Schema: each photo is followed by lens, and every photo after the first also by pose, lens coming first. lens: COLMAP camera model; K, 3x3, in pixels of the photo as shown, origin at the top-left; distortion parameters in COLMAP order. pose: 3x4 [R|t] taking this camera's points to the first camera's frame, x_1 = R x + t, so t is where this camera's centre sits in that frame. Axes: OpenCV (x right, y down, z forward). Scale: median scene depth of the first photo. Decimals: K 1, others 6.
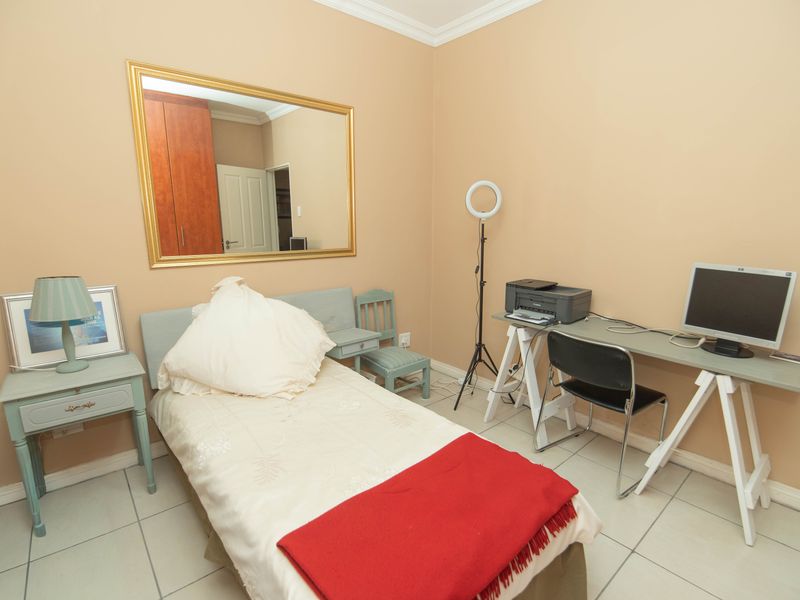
lens RADIAL K [[400.5, 0, 399.0], [0, 400.5, 308.3], [0, 0, 1]] dist [-0.006136, -0.011753]
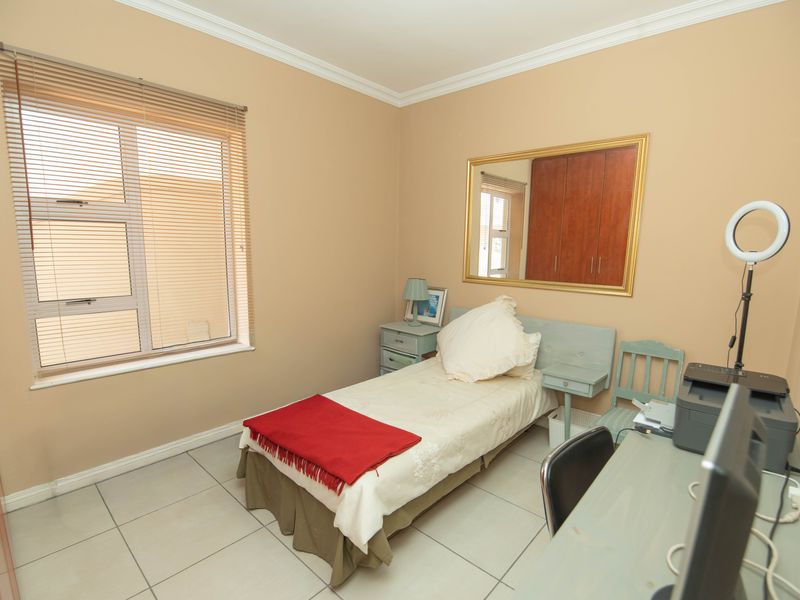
lens RADIAL K [[400.5, 0, 399.0], [0, 400.5, 308.3], [0, 0, 1]] dist [-0.006136, -0.011753]
pose [[0.121301, 0.161450, -0.979398, 0.744047], [-0.217949, 0.966937, 0.132403, -0.117955], [0.968393, 0.197398, 0.152478, 0.401529]]
